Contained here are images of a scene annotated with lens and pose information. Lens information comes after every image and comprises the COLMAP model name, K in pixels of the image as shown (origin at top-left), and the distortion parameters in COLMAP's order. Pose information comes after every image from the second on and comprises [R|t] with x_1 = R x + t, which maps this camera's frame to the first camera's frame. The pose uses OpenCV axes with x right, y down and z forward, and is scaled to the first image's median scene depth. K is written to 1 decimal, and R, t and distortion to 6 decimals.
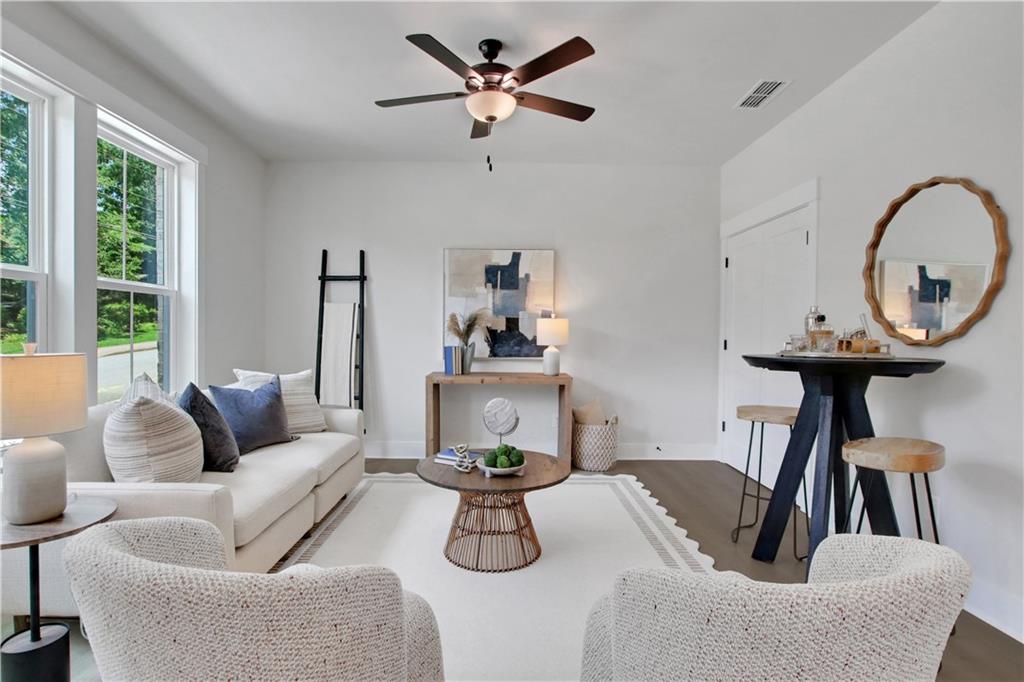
lens RADIAL K [[503.7, 0, 512.0], [0, 503.7, 341.0], [0, 0, 1]] dist [-0.028650, 0.000876]
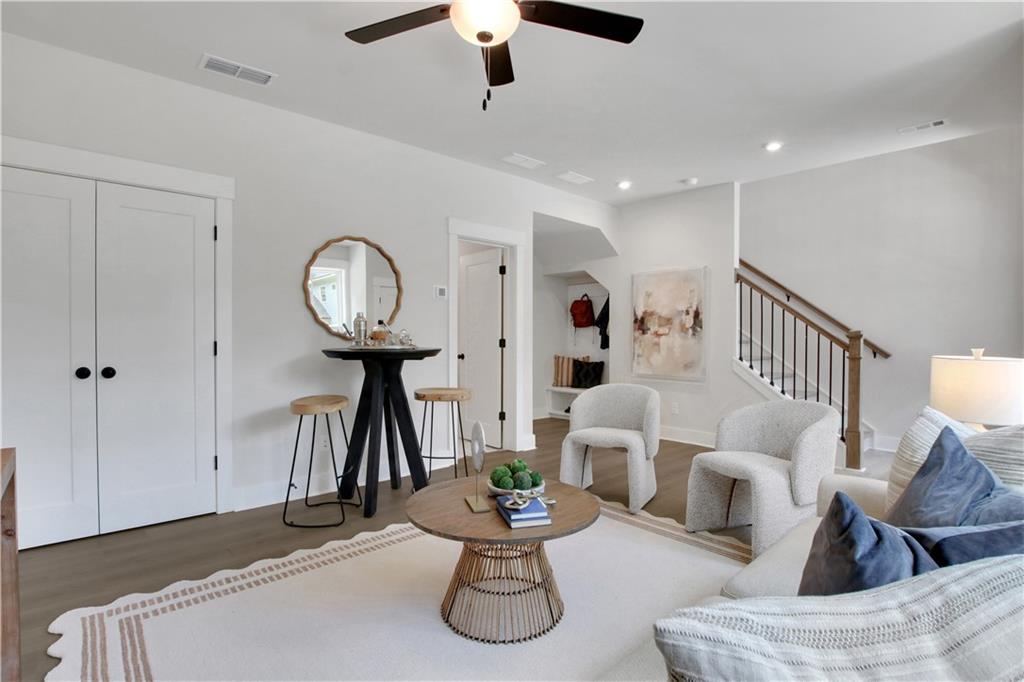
lens RADIAL K [[502.3, 0, 508.0], [0, 502.3, 347.9], [0, 0, 1]] dist [-0.028109, 0.000790]
pose [[-0.637598, -0.028315, 0.769849, -0.397087], [0.002864, 0.999230, 0.039124, -0.016379], [-0.770364, 0.027150, -0.637026, 0.909158]]
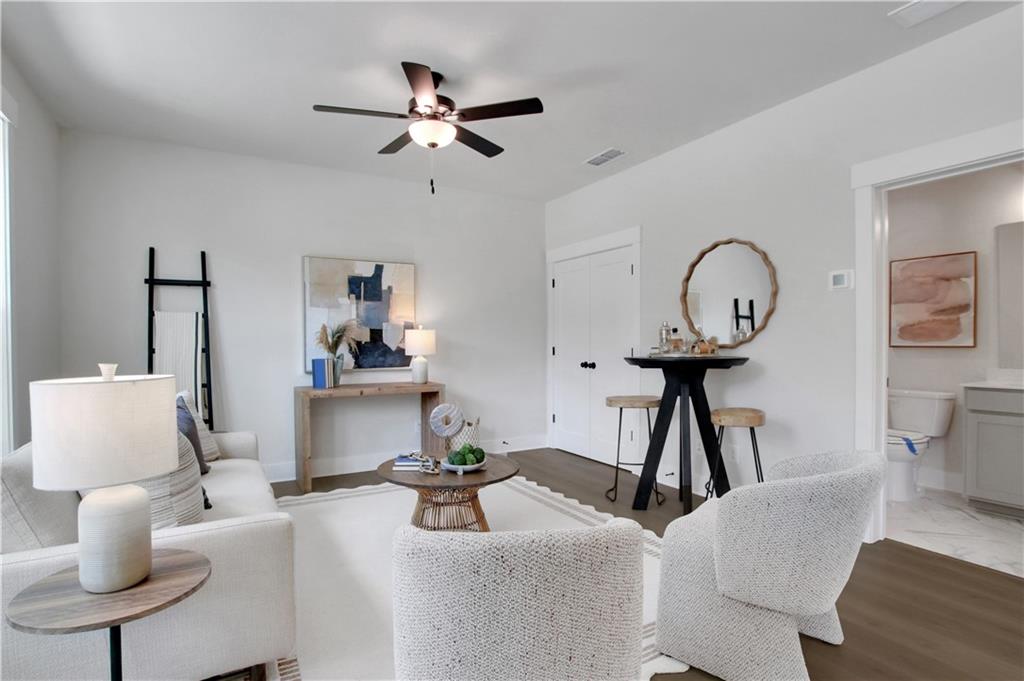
lens RADIAL K [[502.3, 0, 508.0], [0, 502.3, 347.4], [0, 0, 1]] dist [-0.028109, 0.000790]
pose [[0.869895, -0.017909, 0.492911, -0.279785], [0.021157, 0.999776, -0.001013, -0.002758], [-0.492782, 0.011309, 0.870079, -0.005861]]
